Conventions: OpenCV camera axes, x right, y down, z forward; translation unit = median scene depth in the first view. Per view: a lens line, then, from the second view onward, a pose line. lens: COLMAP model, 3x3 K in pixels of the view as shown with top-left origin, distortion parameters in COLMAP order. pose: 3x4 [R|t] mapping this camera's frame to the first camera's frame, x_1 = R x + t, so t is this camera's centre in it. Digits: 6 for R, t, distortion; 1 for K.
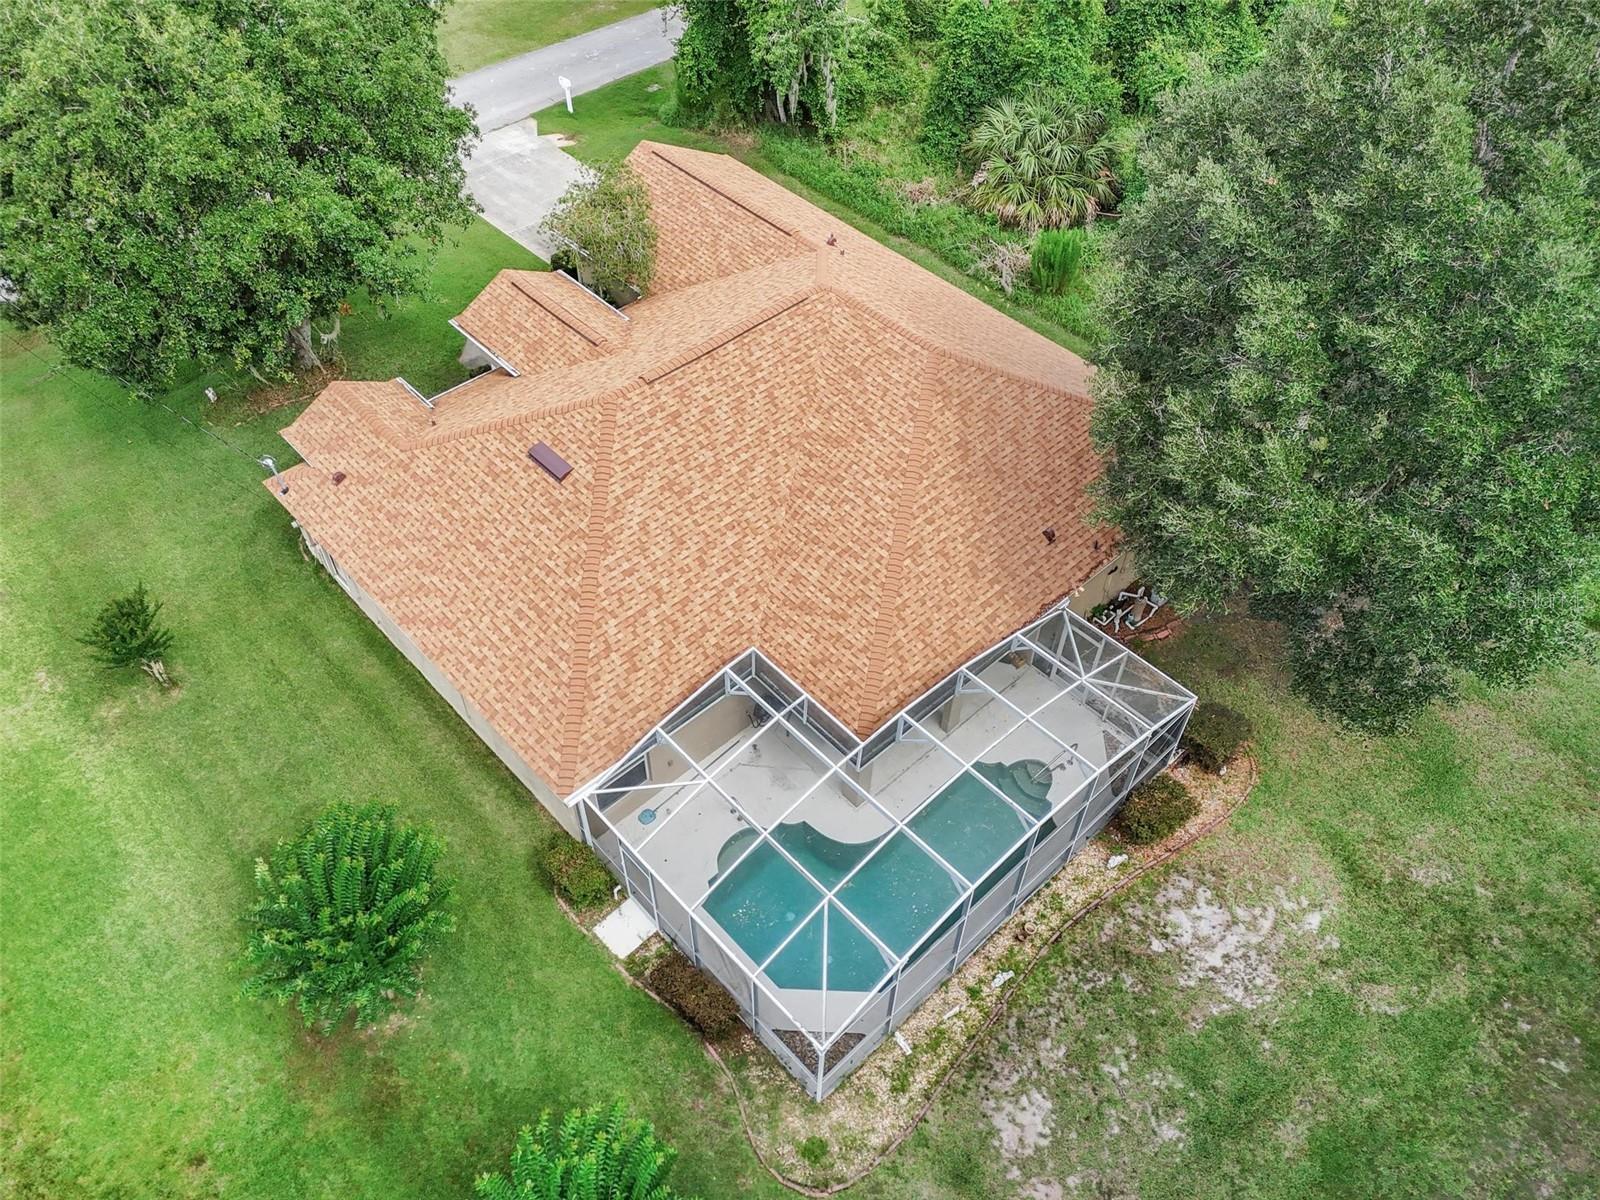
lens RADIAL K [[1180.8, 0, 800.0], [0, 1180.8, 600.0], [0, 0, 1]] dist [0.100491, -0.093604]
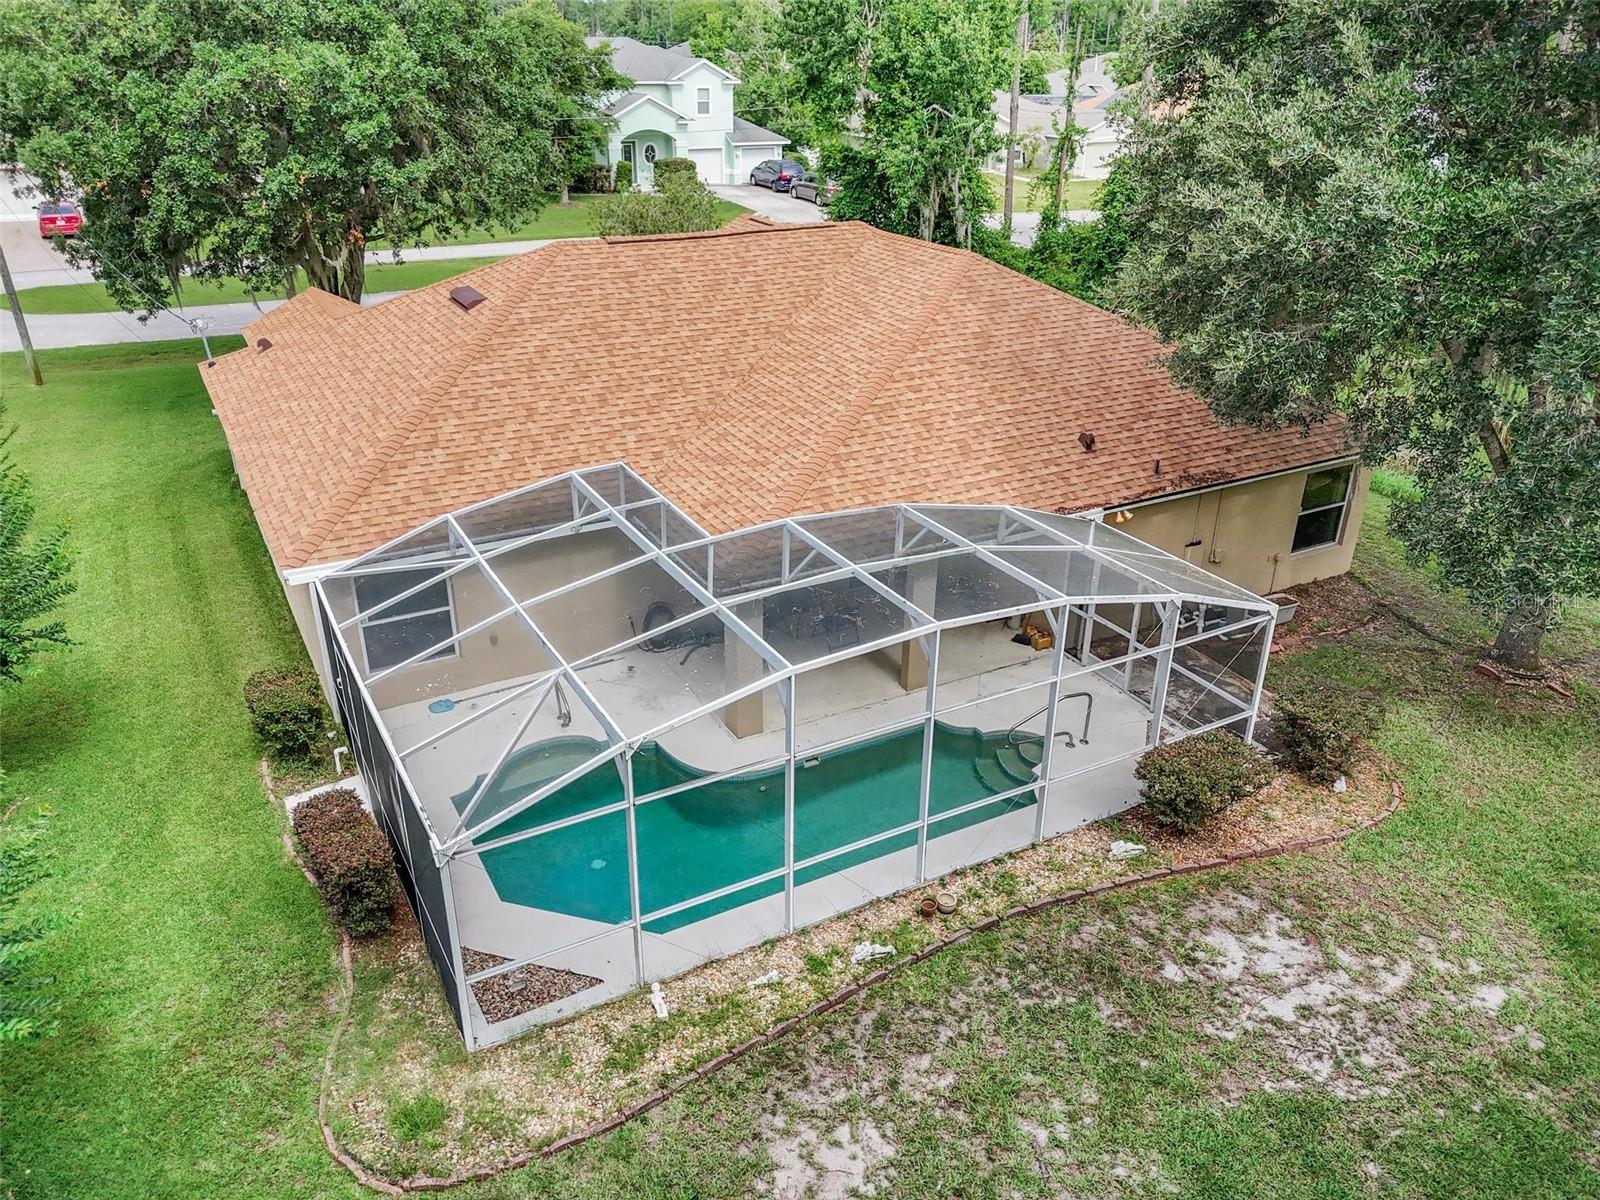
lens RADIAL K [[1180.8, 0, 800.0], [0, 1180.8, 600.0], [0, 0, 1]] dist [0.100491, -0.093604]
pose [[0.969855, 0.100491, -0.221996, 0.237733], [-0.177890, 0.914589, -0.363156, 0.364555], [0.166541, 0.391700, 0.904895, 0.406054]]
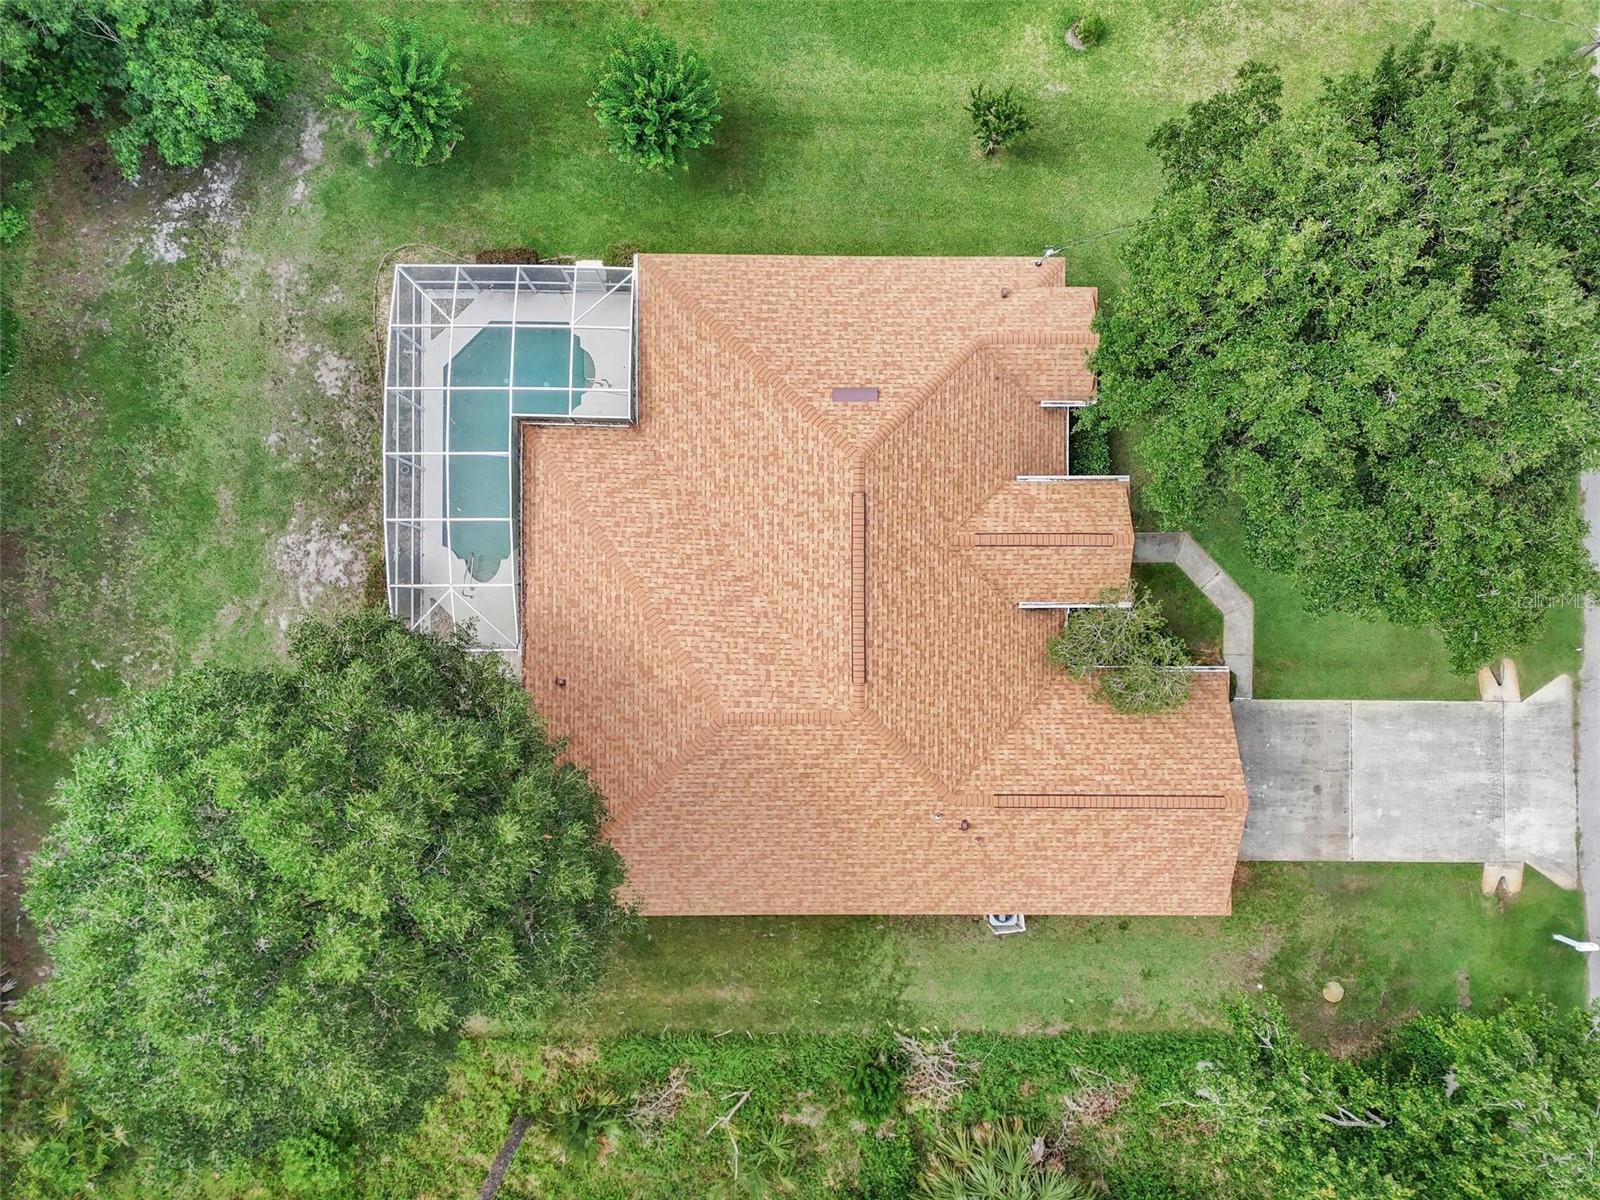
lens RADIAL K [[1180.8, 0, 800.0], [0, 1180.8, 600.0], [0, 0, 1]] dist [0.100491, -0.093604]
pose [[-0.685038, 0.727140, -0.044621, 0.039042], [-0.565879, -0.492539, 0.661201, -1.079267], [0.458808, 0.478197, 0.748881, 0.181107]]
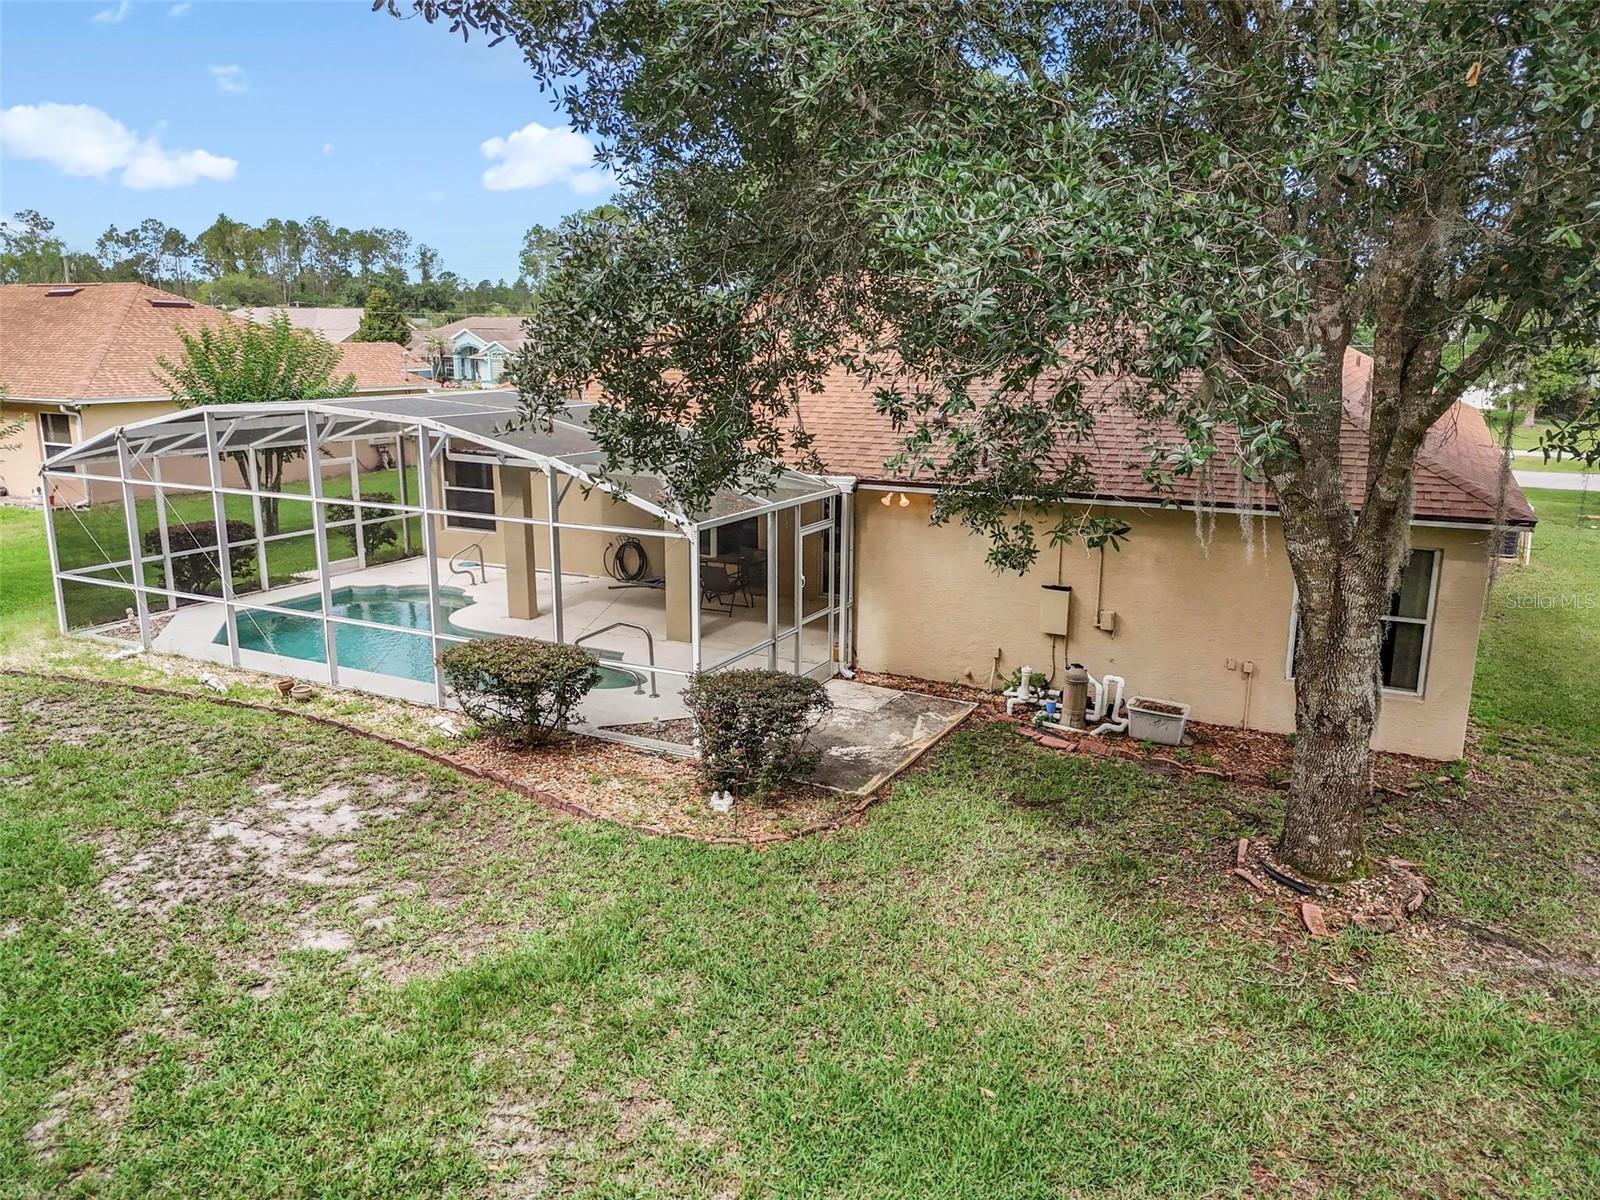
lens RADIAL K [[1180.8, 0, 800.0], [0, 1180.8, 600.0], [0, 0, 1]] dist [0.100491, -0.093604]
pose [[0.323541, 0.193323, -0.926255, 0.829256], [-0.702214, 0.705175, -0.098103, 0.125448], [0.634206, 0.682169, 0.363907, 0.907277]]
